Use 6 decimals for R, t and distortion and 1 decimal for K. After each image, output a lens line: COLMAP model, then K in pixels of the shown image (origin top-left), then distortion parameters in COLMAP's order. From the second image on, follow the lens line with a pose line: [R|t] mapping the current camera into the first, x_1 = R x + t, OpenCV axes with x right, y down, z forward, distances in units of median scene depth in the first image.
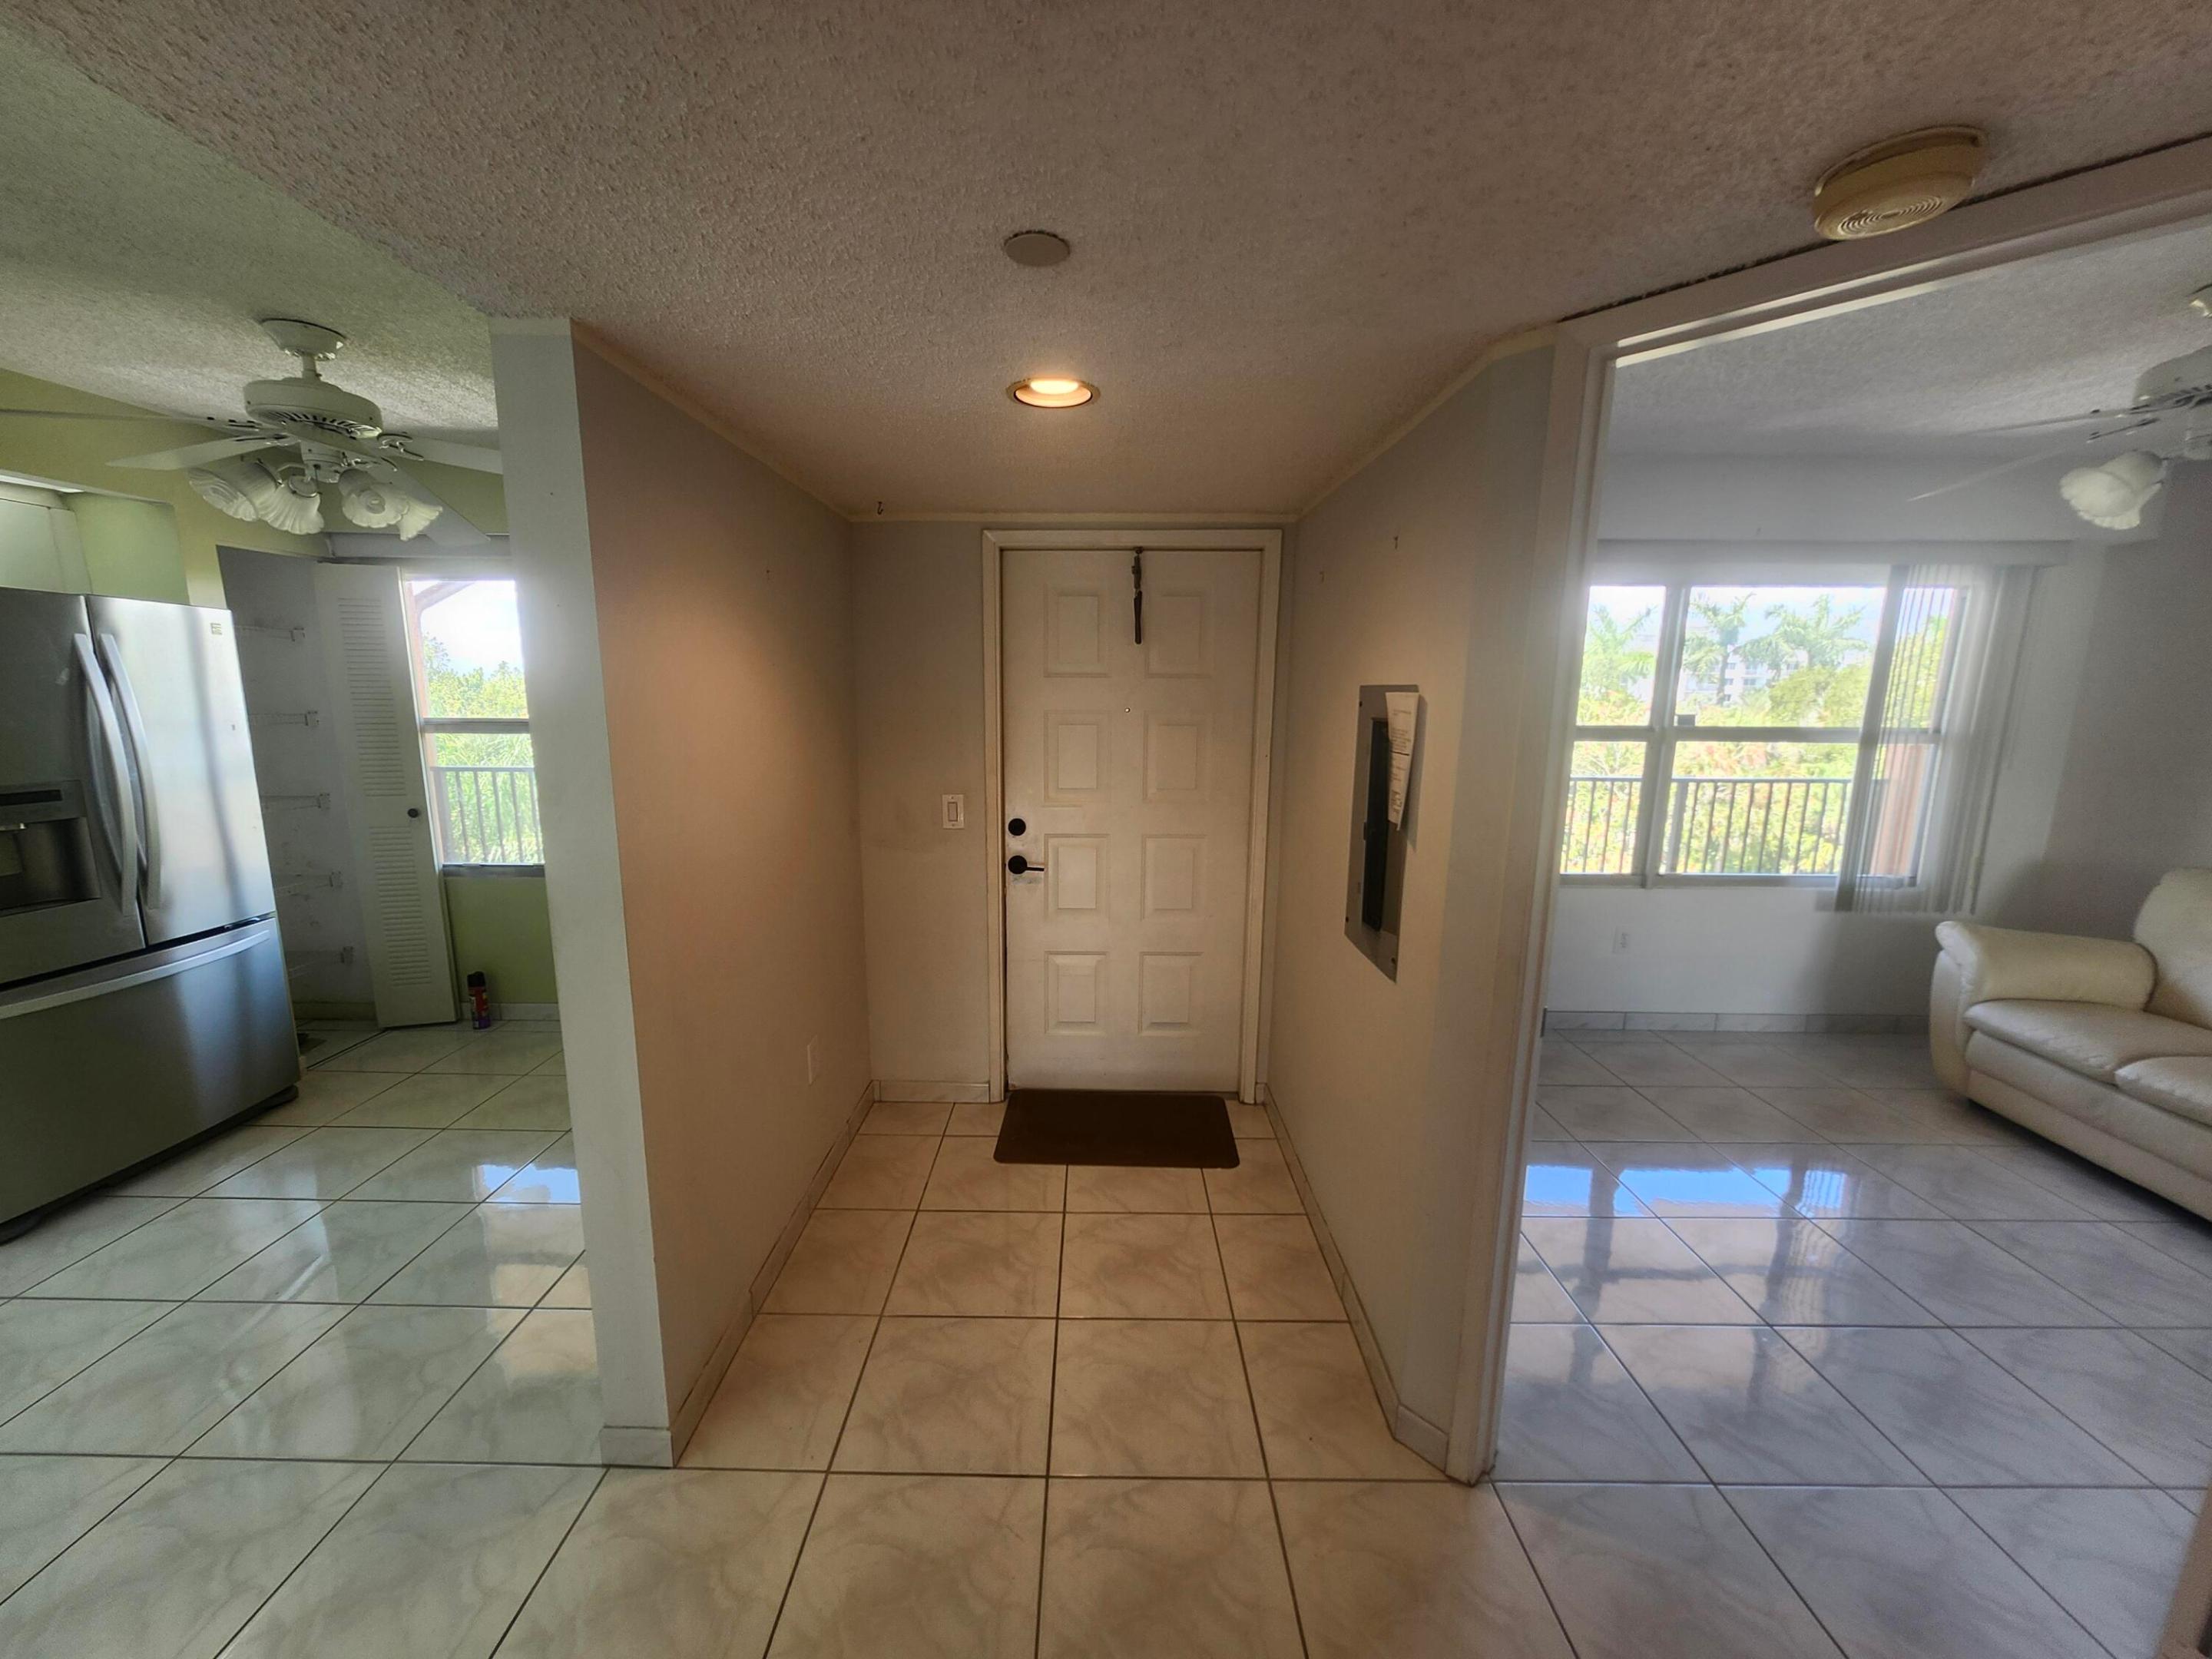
lens RADIAL K [[864.1, 0, 1094.2], [0, 864.1, 847.4], [0, 0, 1]] dist [0.001134, -0.000410]
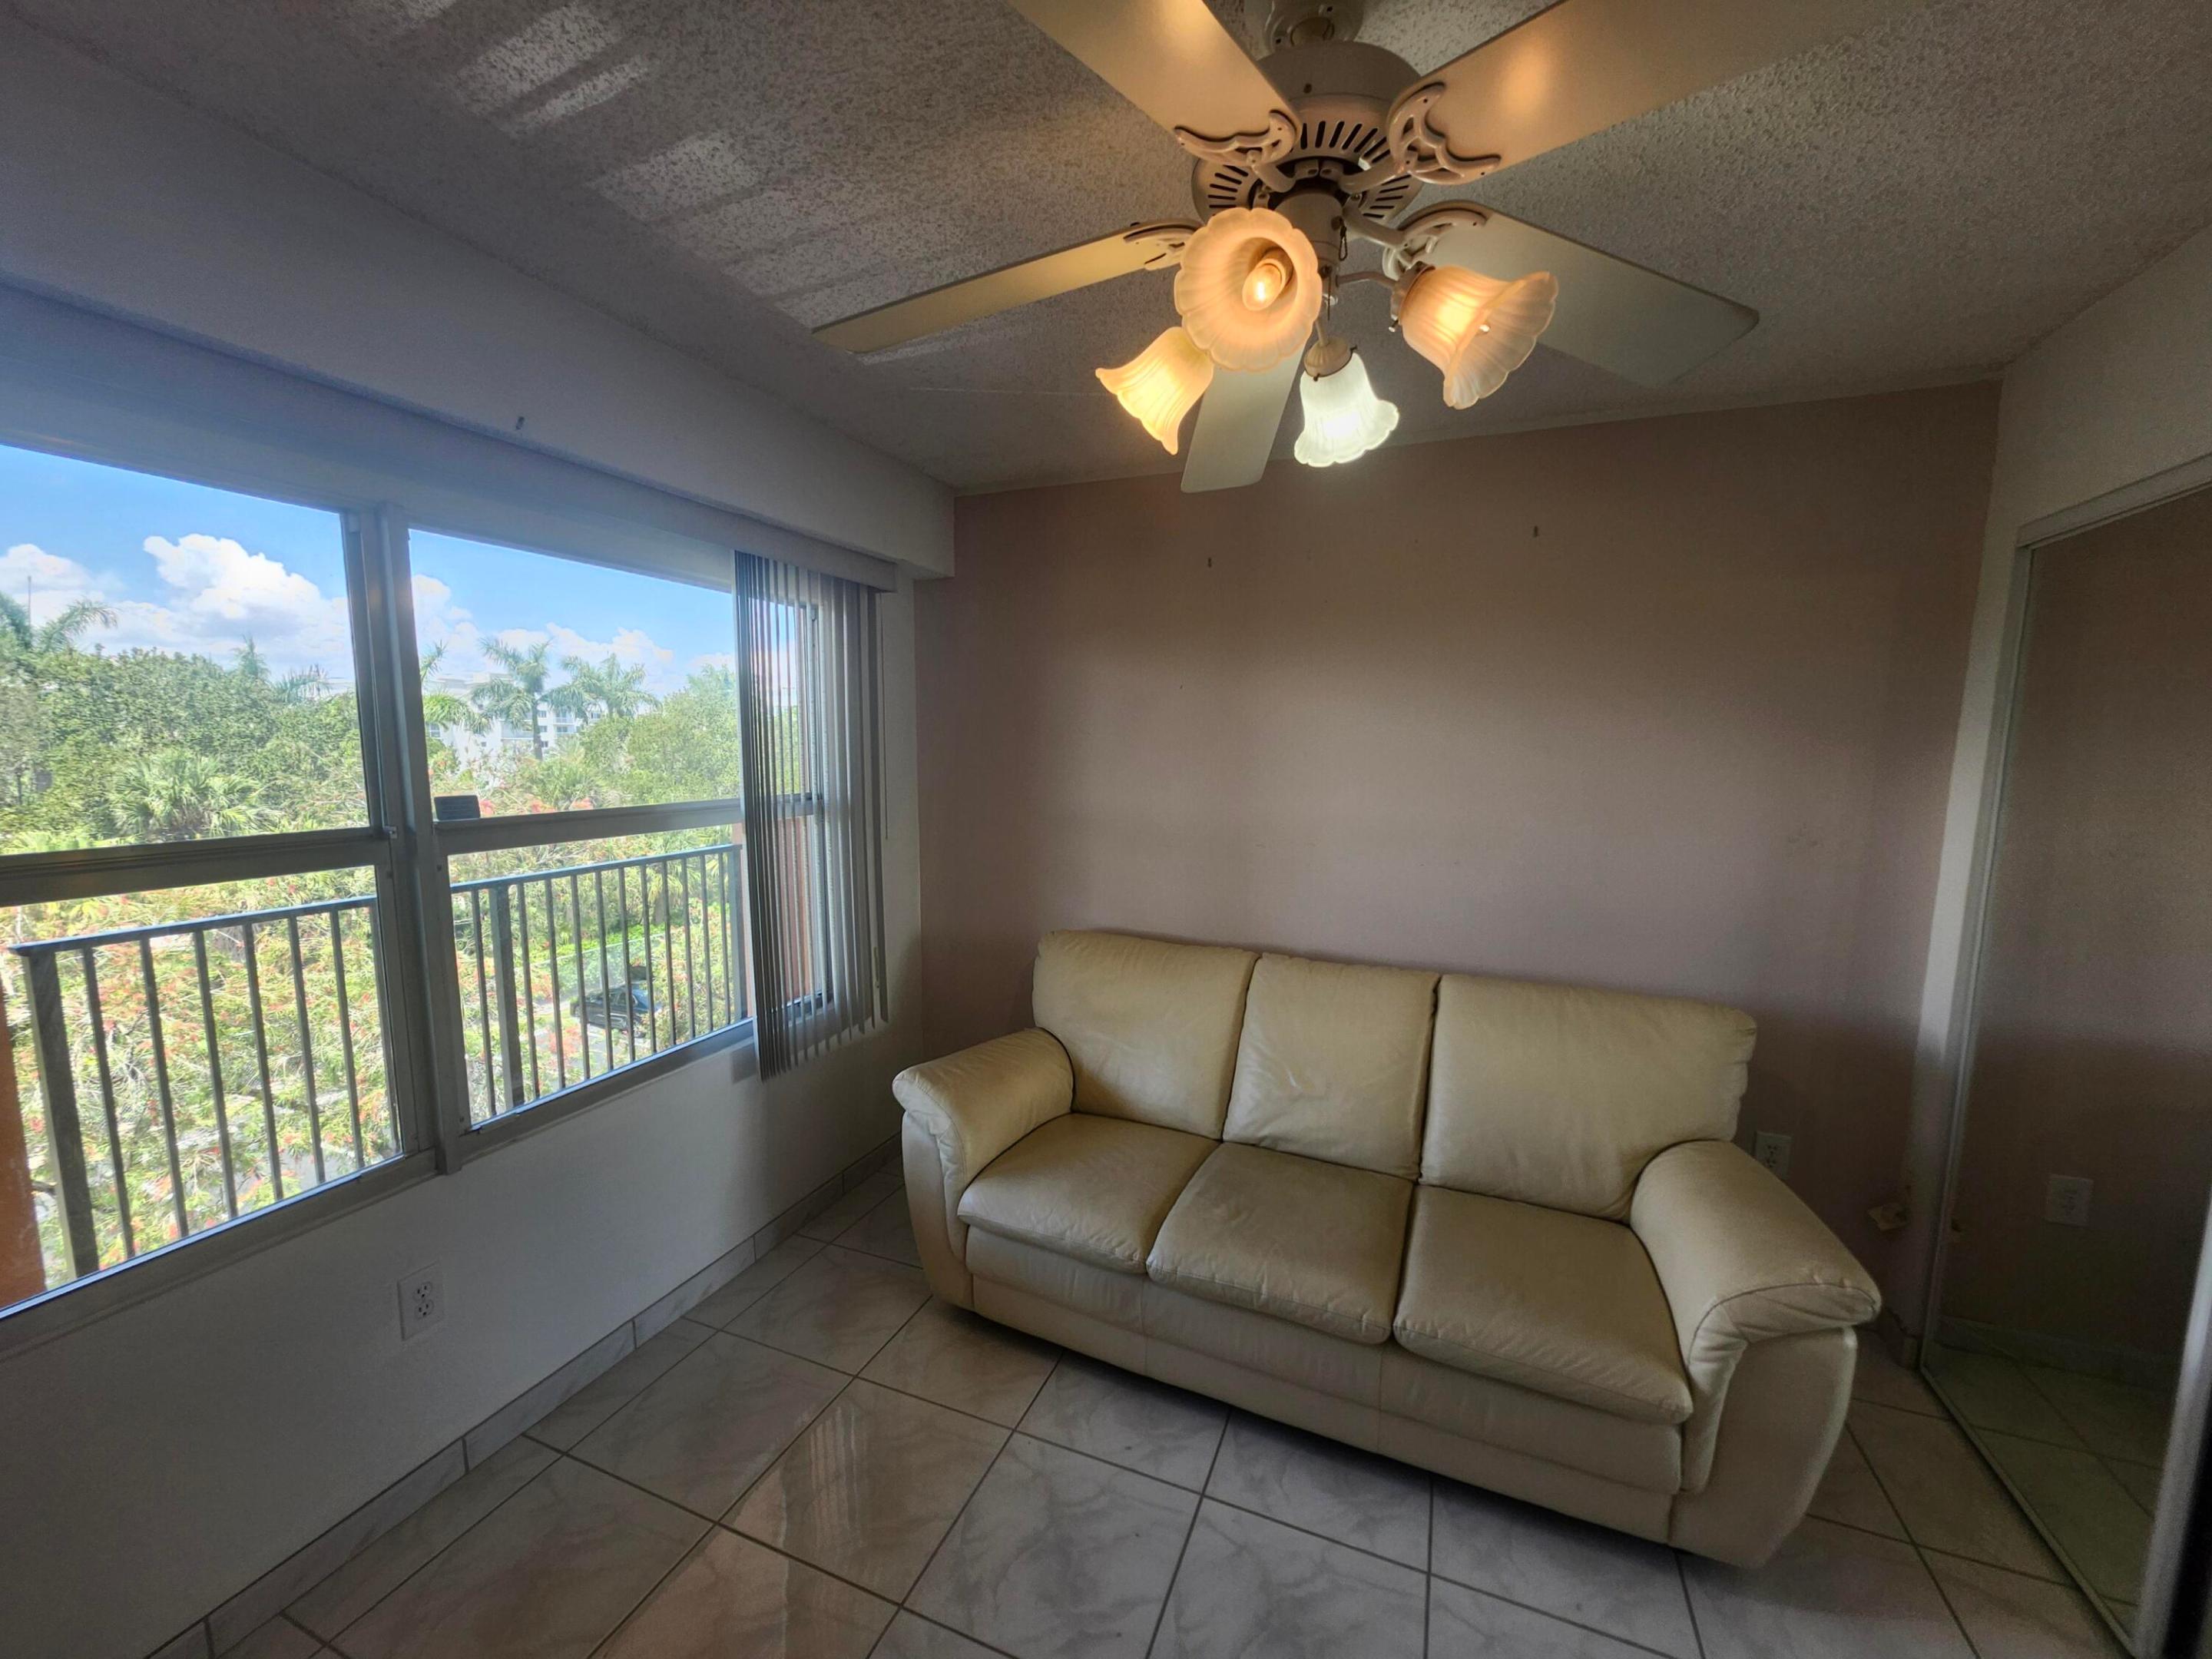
lens RADIAL K [[864.1, 0, 1091.2], [0, 864.1, 844.2], [0, 0, 1]] dist [0.001134, -0.000410]
pose [[0.375986, -0.118804, 0.918978, 0.368335], [0.170600, 0.983669, 0.057369, -0.093648], [-0.910785, 0.135208, 0.390114, 0.488510]]
